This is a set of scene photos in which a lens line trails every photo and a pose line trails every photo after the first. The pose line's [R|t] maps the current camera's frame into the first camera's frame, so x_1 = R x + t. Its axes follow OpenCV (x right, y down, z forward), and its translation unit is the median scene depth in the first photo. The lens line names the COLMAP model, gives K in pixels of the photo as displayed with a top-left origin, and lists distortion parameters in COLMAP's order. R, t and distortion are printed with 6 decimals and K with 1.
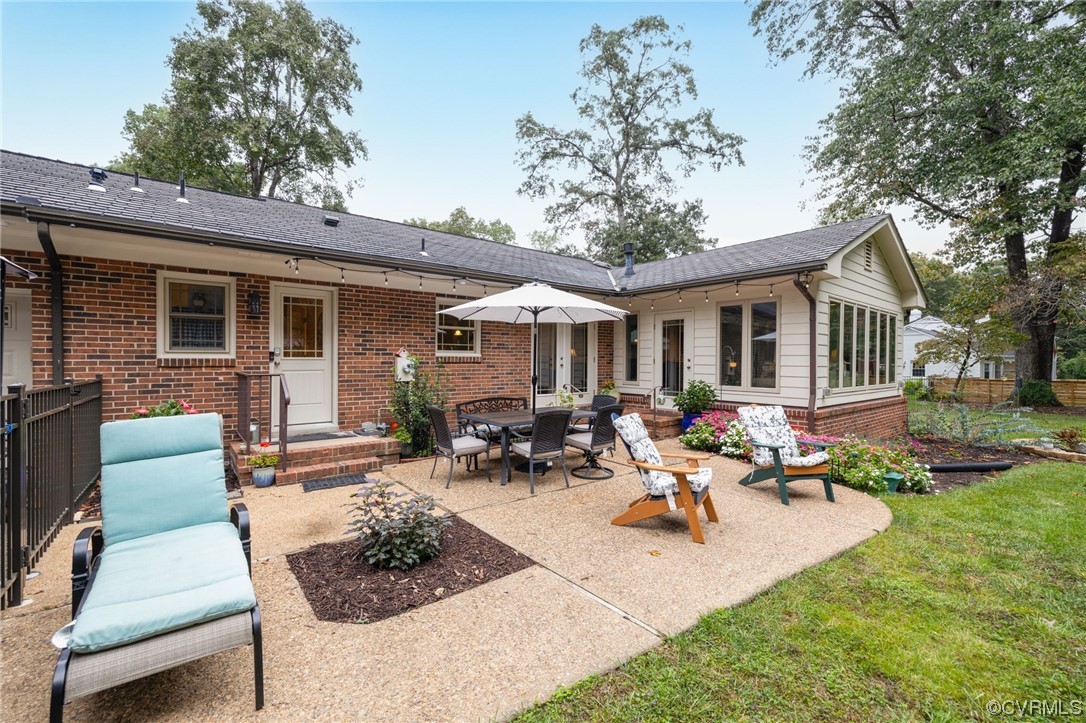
lens RADIAL K [[460.1, 0, 537.1], [0, 460.1, 364.0], [0, 0, 1]] dist [0.000633, 0.000237]
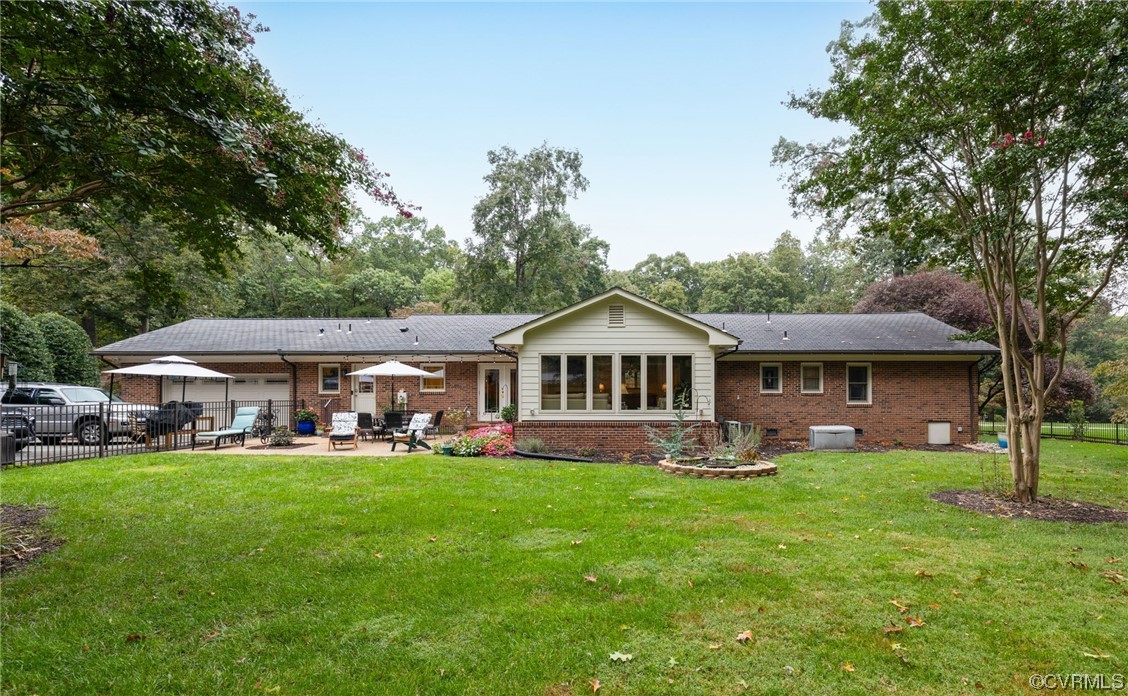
lens RADIAL K [[551.3, 0, 650.9], [0, 551.3, 383.6], [0, 0, 1]] dist [0.000112, 0.000061]
pose [[0.765302, -0.016678, -0.643455, 2.731172], [0.000102, 0.999667, -0.025790, 0.012966], [0.643671, 0.019672, 0.765050, -0.291547]]
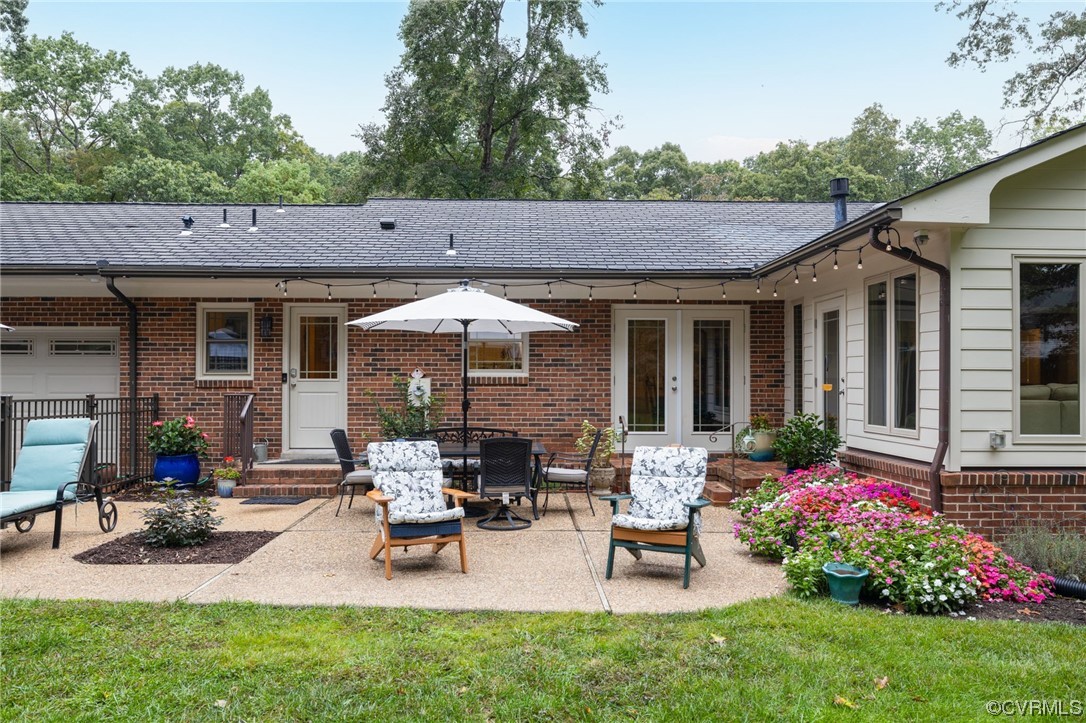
lens RADIAL K [[815.4, 0, 535.4], [0, 815.4, 369.9], [0, 0, 1]] dist [-0.001169, 0.002701]
pose [[0.789419, -0.011503, -0.613747, 0.951160], [-0.004477, 0.999690, -0.024495, 0.007210], [0.613839, 0.022084, 0.789122, -0.064298]]
